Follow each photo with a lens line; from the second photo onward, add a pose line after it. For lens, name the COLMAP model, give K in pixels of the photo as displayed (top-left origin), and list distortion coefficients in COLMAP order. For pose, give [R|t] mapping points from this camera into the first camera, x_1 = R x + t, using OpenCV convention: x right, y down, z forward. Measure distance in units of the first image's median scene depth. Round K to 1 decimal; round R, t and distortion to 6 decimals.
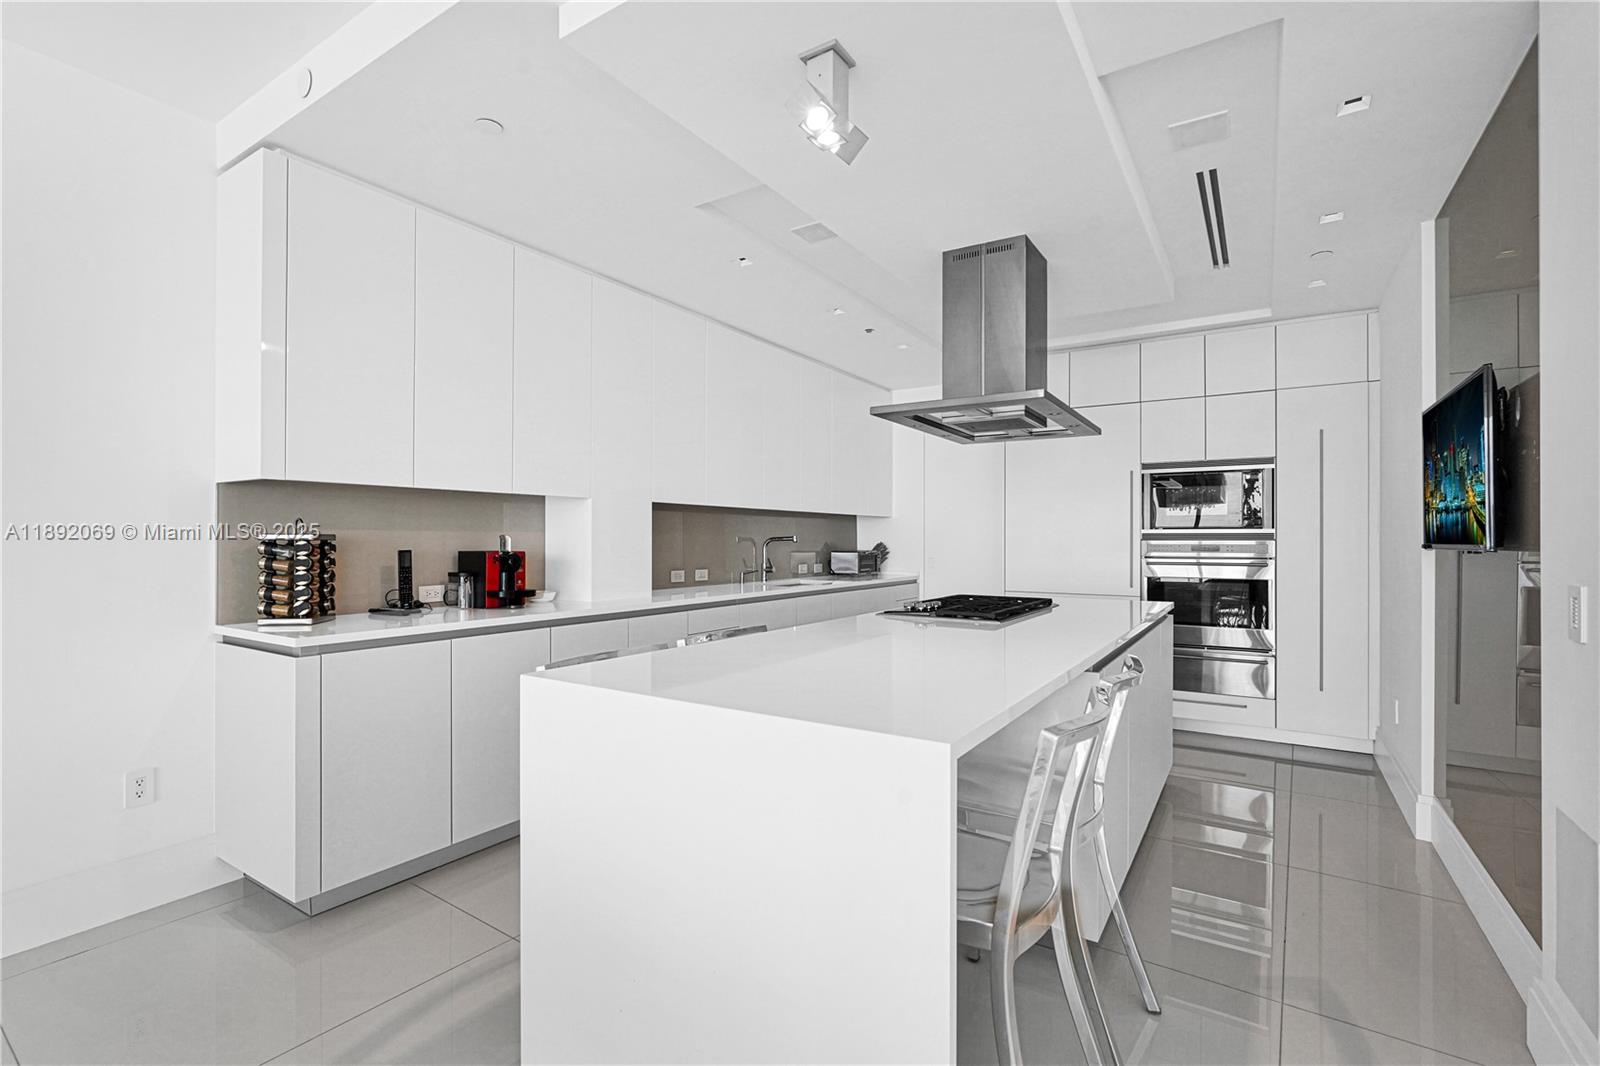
lens RADIAL K [[724.2, 0, 800.0], [0, 724.2, 539.2], [0, 0, 1]] dist [-0.002893, 0.000477]
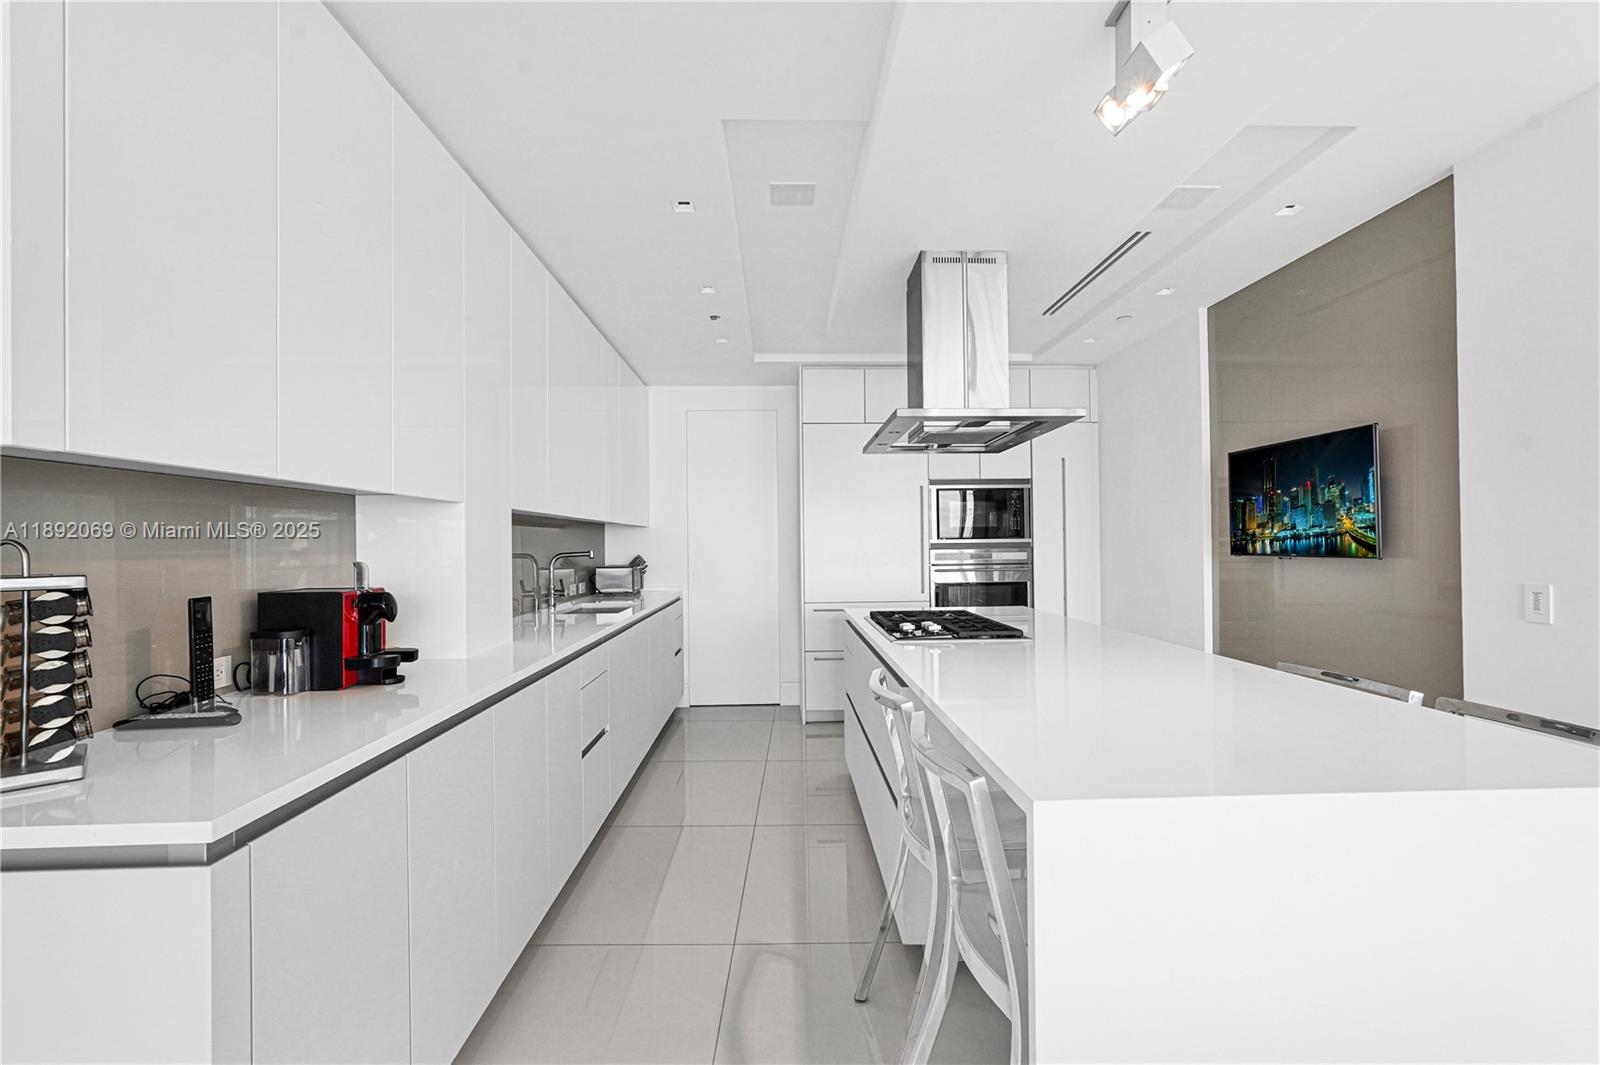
lens RADIAL K [[726.0, 0, 807.7], [0, 726.0, 534.6], [0, 0, 1]] dist [-0.001750, 0.000193]
pose [[0.824435, -0.003699, 0.565945, -0.326770], [0.011311, 0.999887, -0.009942, -0.013535], [-0.565844, 0.014599, 0.824383, 0.219543]]
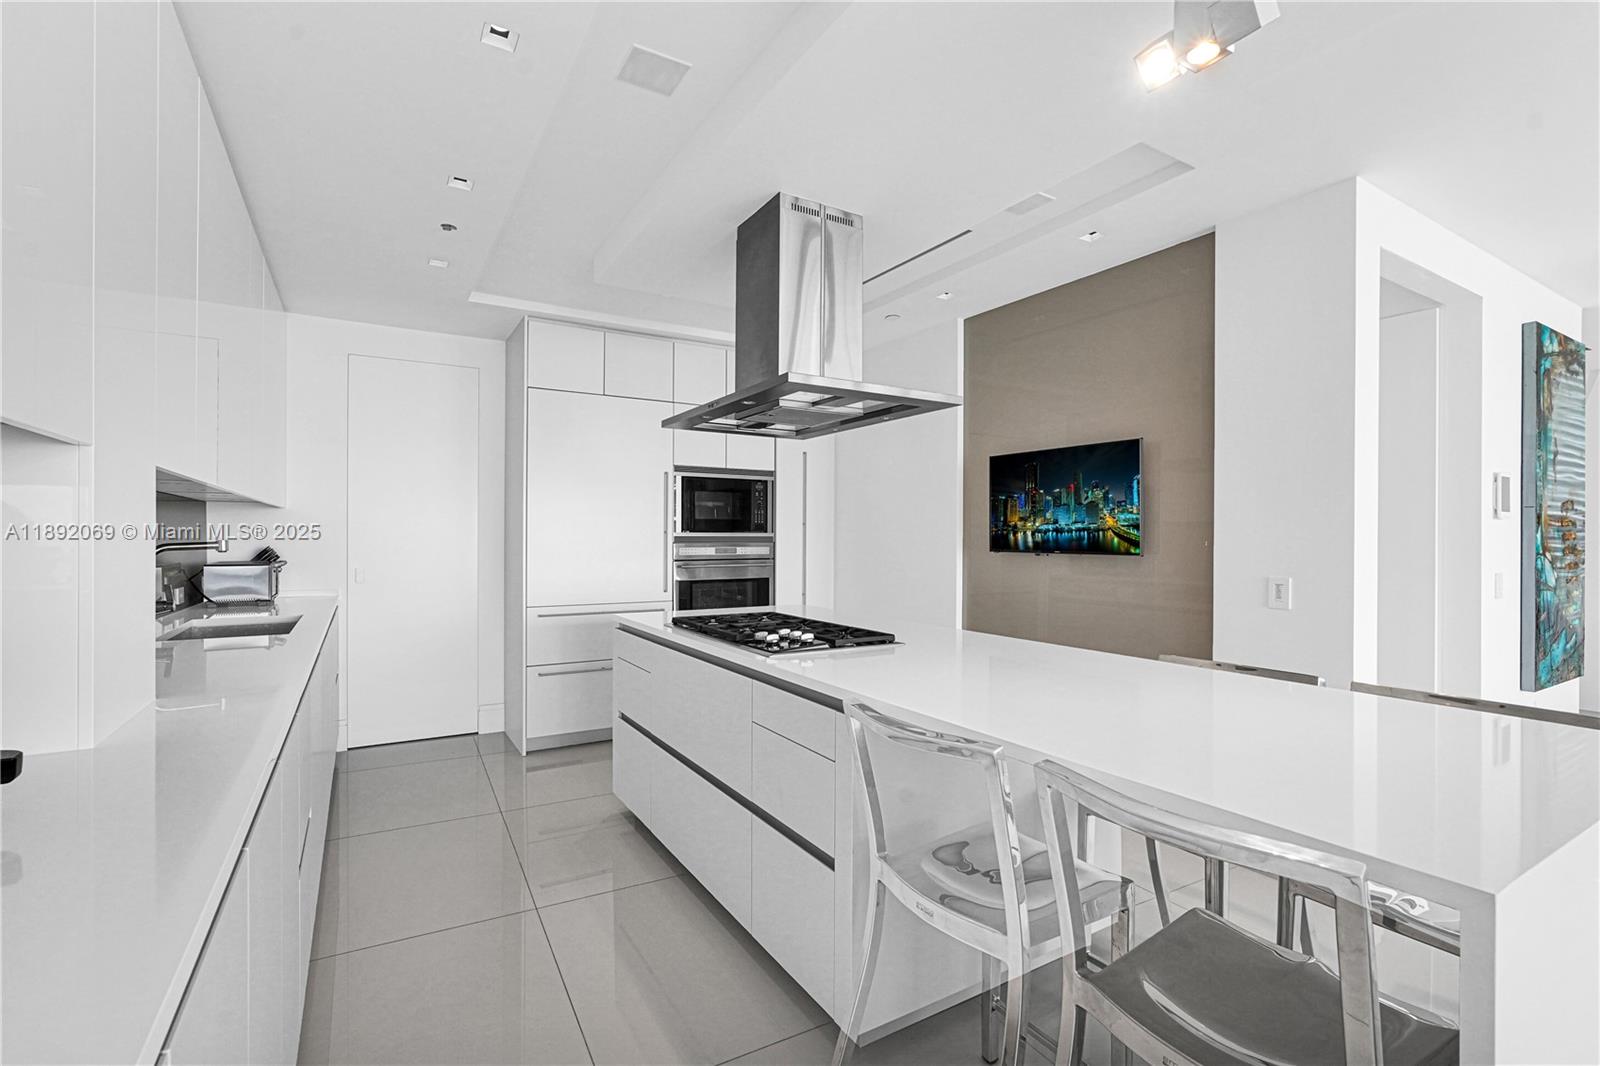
lens RADIAL K [[722.8, 0, 797.7], [0, 722.8, 534.0], [0, 0, 1]] dist [-0.004418, -0.000411]
pose [[0.450024, 0.001022, 0.893016, -0.358813], [-0.004441, 0.999990, 0.001094, -0.014203], [-0.893005, -0.004458, 0.450024, 0.444348]]
